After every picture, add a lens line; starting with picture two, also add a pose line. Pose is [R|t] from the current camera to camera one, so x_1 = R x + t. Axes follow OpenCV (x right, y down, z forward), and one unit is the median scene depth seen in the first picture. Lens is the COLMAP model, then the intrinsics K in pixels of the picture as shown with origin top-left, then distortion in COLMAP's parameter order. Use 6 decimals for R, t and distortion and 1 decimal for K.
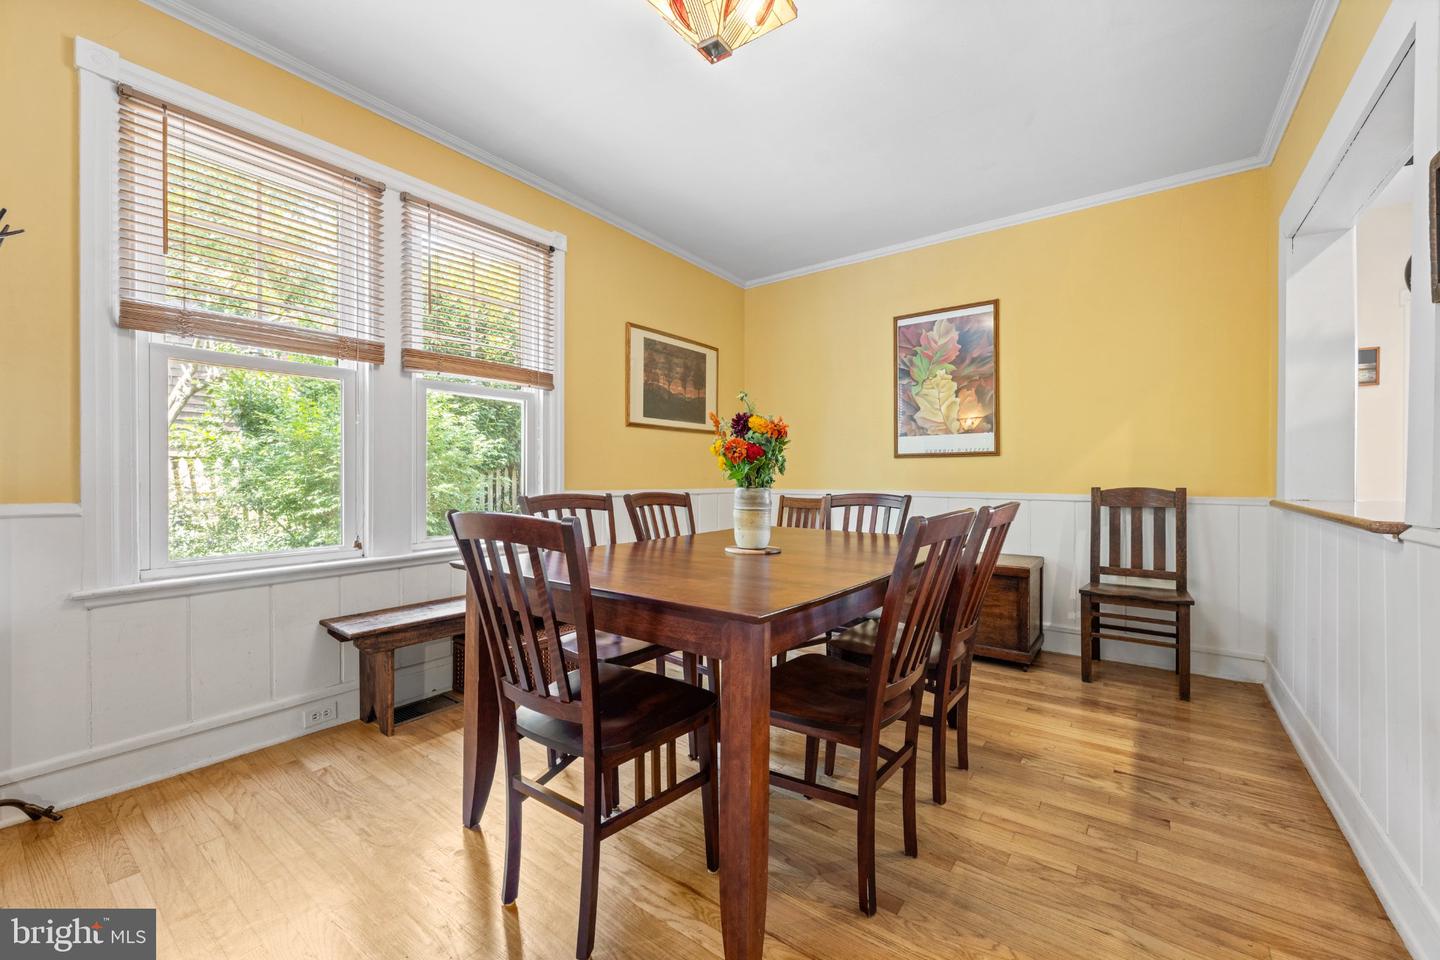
lens RADIAL K [[578.9, 0, 719.8], [0, 578.9, 474.4], [0, 0, 1]] dist [-0.001891, -0.000045]
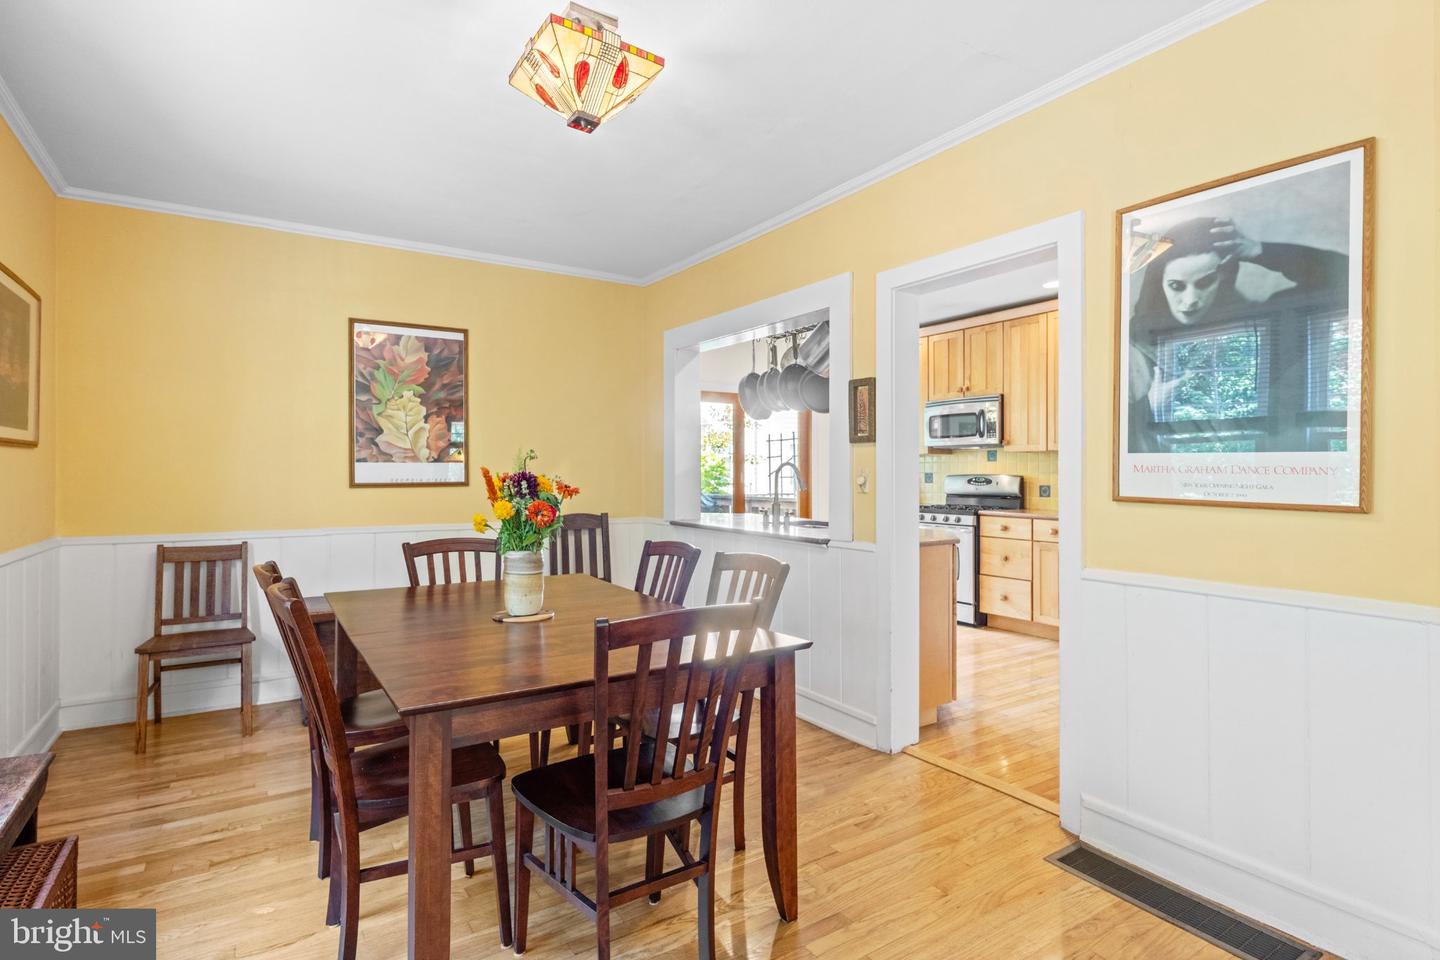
lens RADIAL K [[719.0, 0, 720.2], [0, 719.0, 471.0], [0, 0, 1]] dist [0.001735, 0.000095]
pose [[0.342114, -0.000227, 0.939658, -0.539505], [-0.003663, 0.999992, 0.001576, -0.062178], [-0.939651, -0.003981, 0.342111, 0.163397]]
